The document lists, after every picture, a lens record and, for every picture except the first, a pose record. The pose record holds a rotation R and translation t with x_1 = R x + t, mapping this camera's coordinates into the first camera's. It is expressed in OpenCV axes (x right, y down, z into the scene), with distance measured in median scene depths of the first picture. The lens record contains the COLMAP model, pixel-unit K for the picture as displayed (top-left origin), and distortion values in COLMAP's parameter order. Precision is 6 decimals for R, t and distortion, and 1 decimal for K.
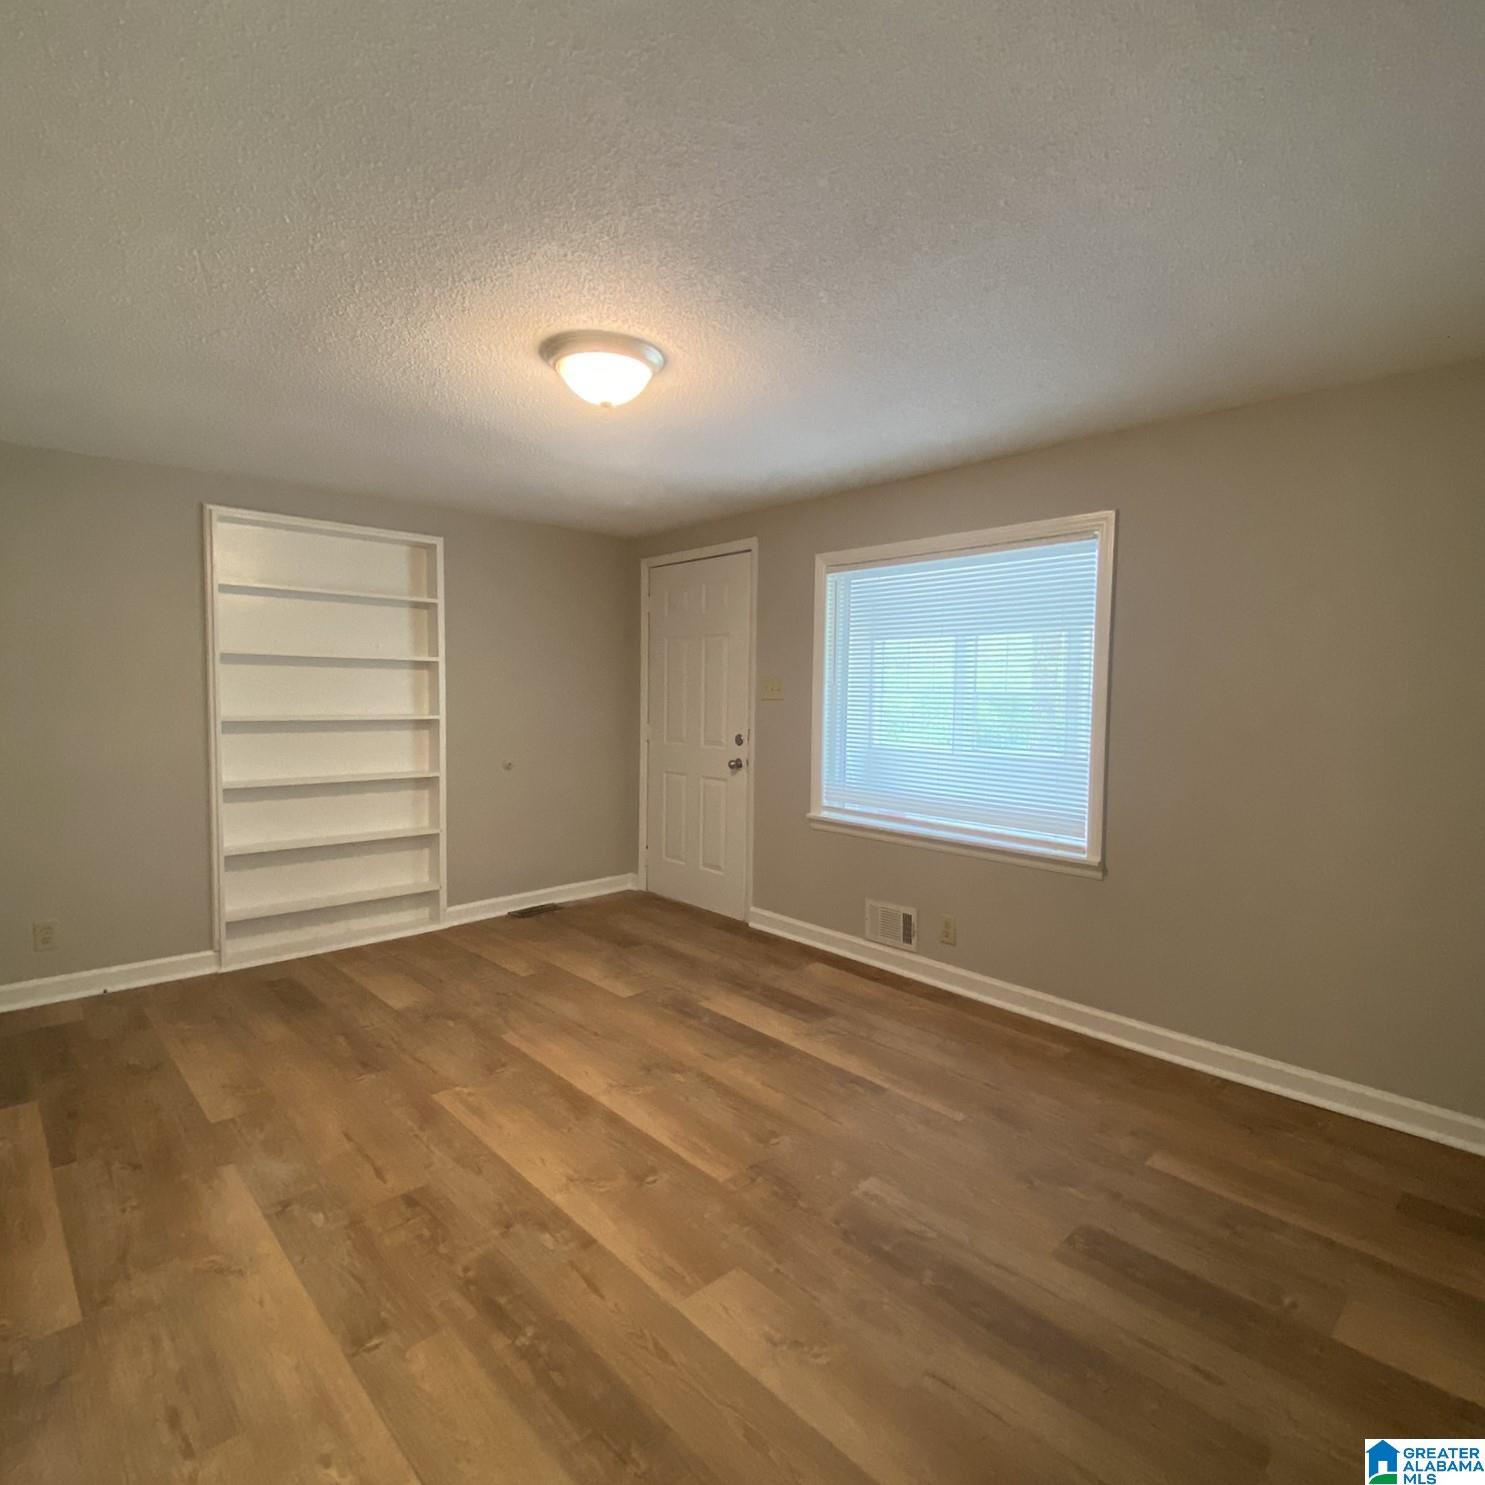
lens RADIAL K [[817.1, 0, 740.9], [0, 817.1, 741.2], [0, 0, 1]] dist [0.030590, -0.023397]
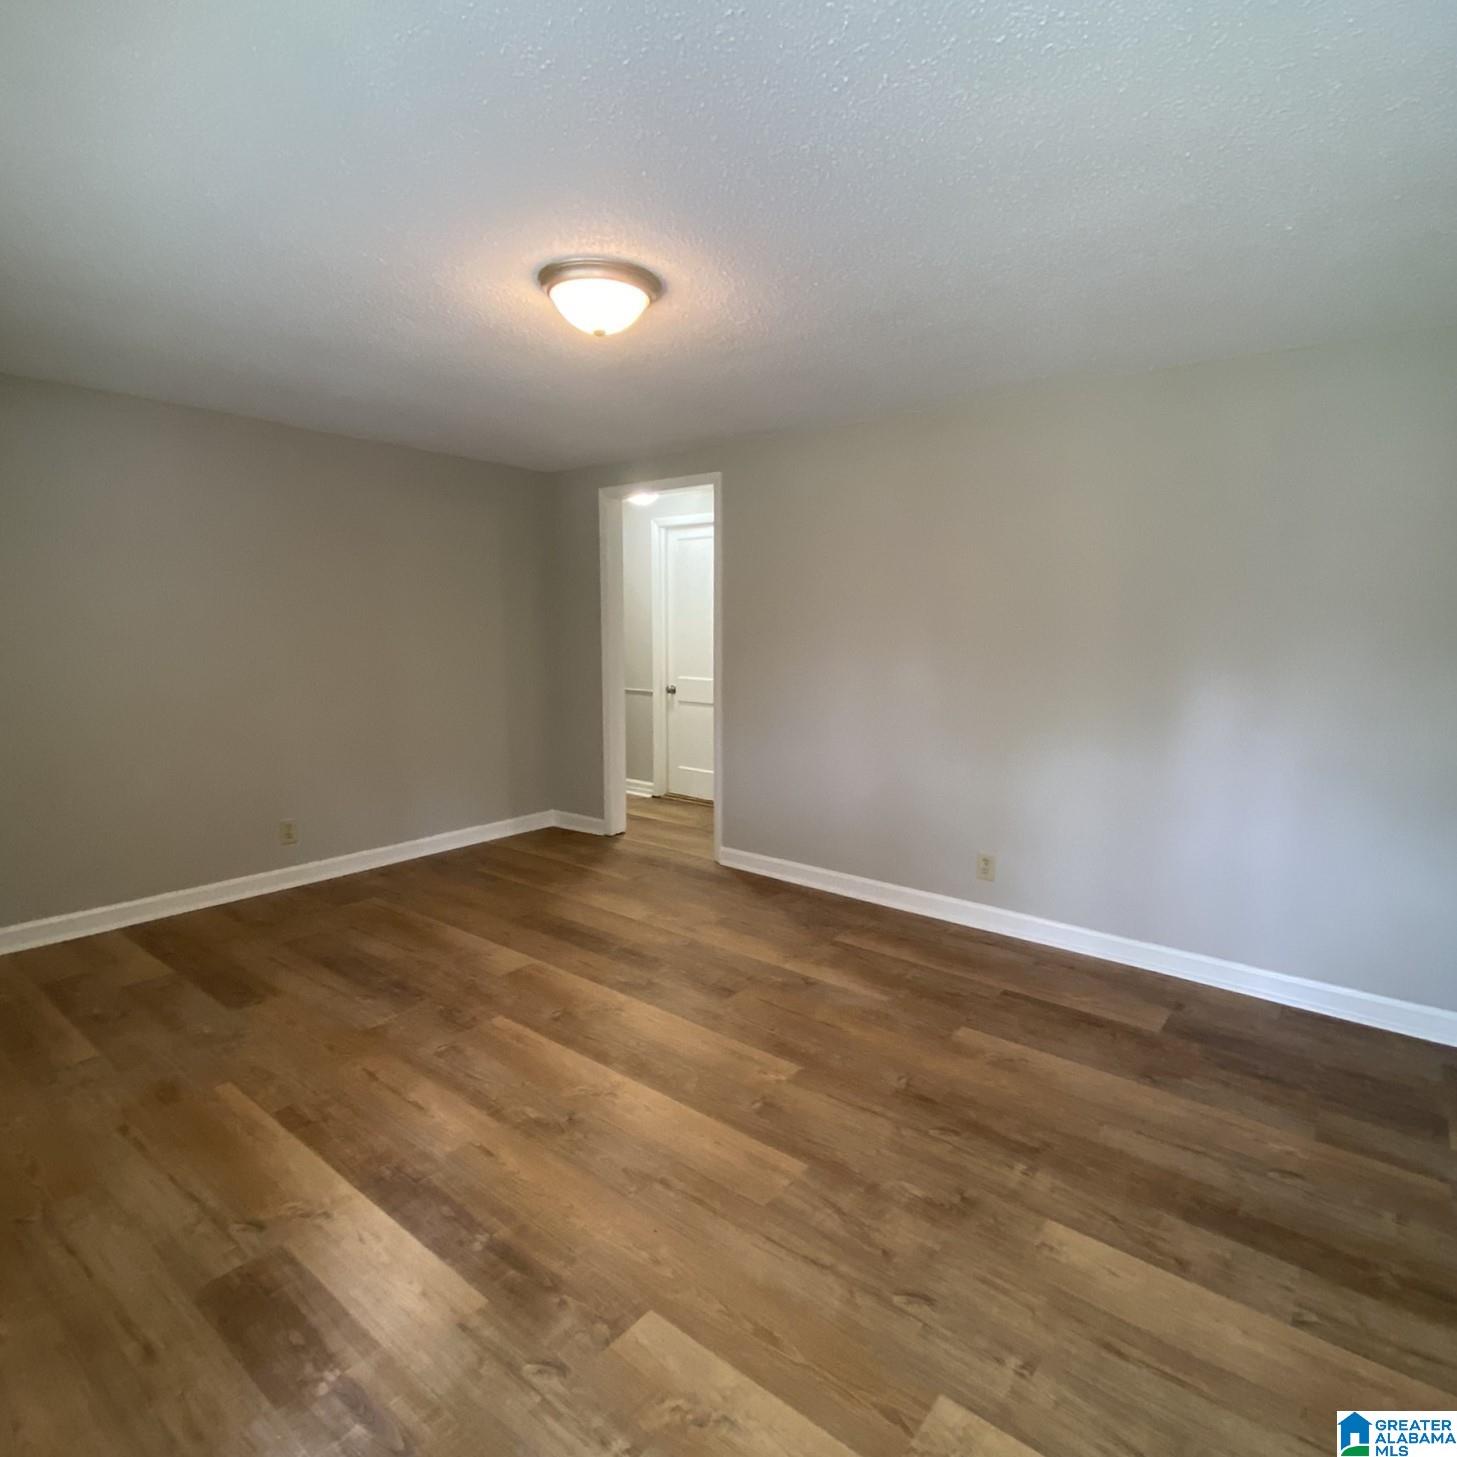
lens RADIAL K [[801.7, 0, 730.8], [0, 801.7, 724.1], [0, 0, 1]] dist [0.030590, -0.023397]
pose [[-0.988262, -0.000293, -0.152770, -0.158270], [-0.029128, 0.982014, 0.186545, -0.129533], [0.149968, 0.188806, -0.970496, 1.860832]]
